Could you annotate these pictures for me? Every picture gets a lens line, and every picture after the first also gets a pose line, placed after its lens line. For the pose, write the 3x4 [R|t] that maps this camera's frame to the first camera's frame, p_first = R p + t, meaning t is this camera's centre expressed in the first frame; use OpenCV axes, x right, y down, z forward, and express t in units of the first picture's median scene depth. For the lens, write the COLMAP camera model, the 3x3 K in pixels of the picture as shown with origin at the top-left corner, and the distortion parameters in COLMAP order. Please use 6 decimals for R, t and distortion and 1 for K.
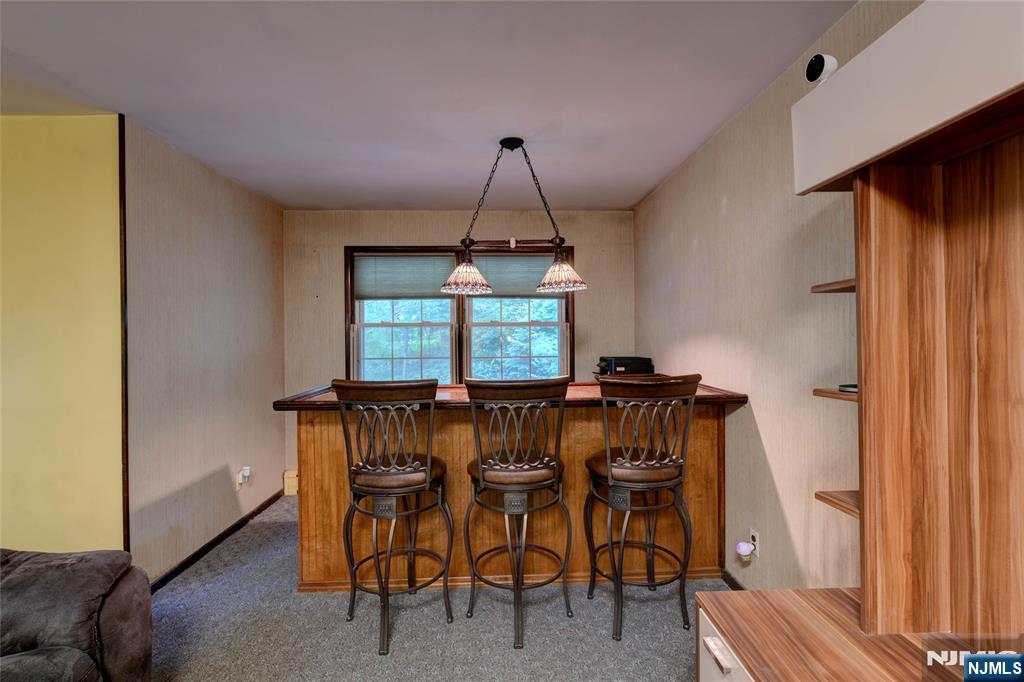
lens RADIAL K [[502.7, 0, 511.0], [0, 502.7, 347.5], [0, 0, 1]] dist [-0.001968, -0.000360]
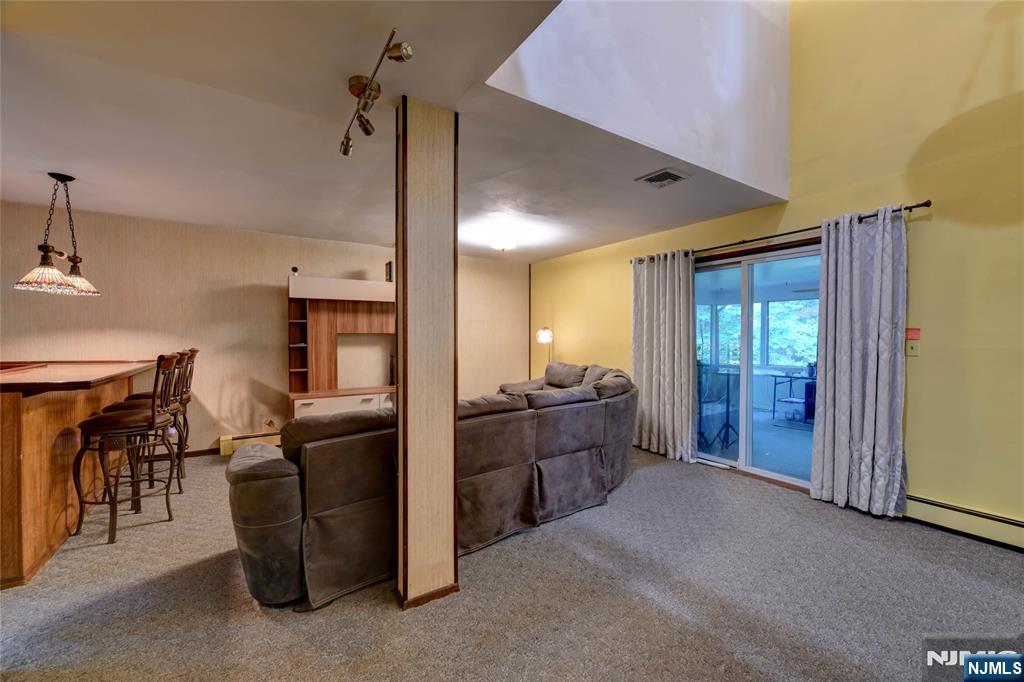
lens RADIAL K [[403.3, 0, 517.4], [0, 403.3, 343.3], [0, 0, 1]] dist [-0.000723, -0.000235]
pose [[-0.543822, -0.014209, 0.839080, -1.497828], [0.004737, 0.999789, 0.020000, 0.003639], [-0.839187, 0.014851, -0.543640, 0.582979]]
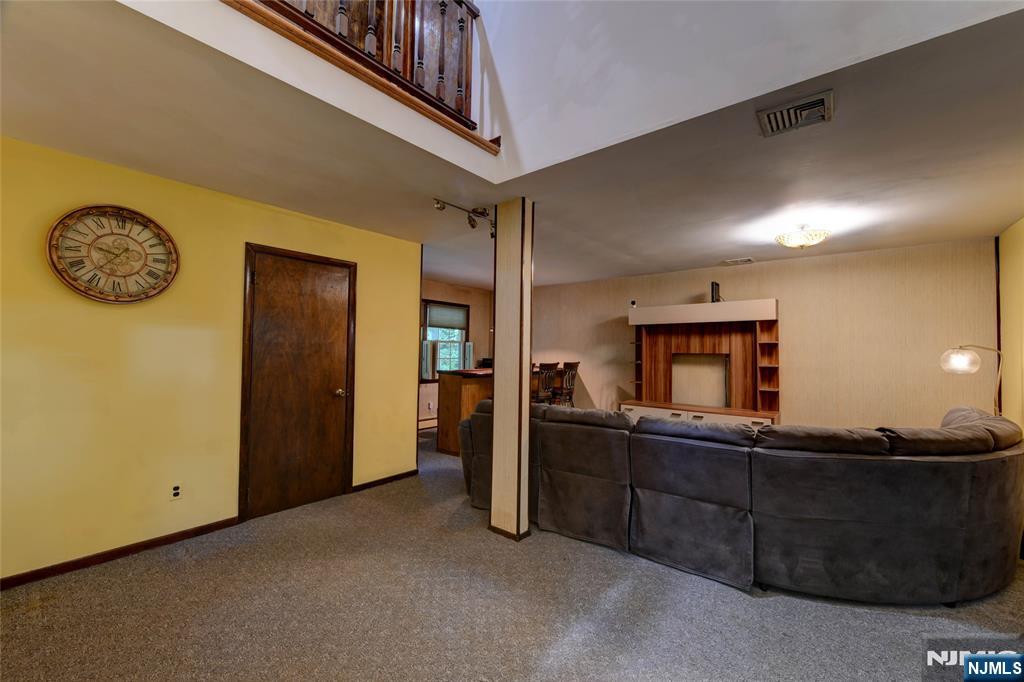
lens RADIAL K [[403.3, 0, 517.4], [0, 403.3, 343.3], [0, 0, 1]] dist [-0.000723, -0.000235]
pose [[0.630130, 0.026655, 0.776032, -1.618287], [-0.010739, 0.999614, -0.025615, 0.001961], [-0.776415, 0.007807, 0.630173, -0.351756]]
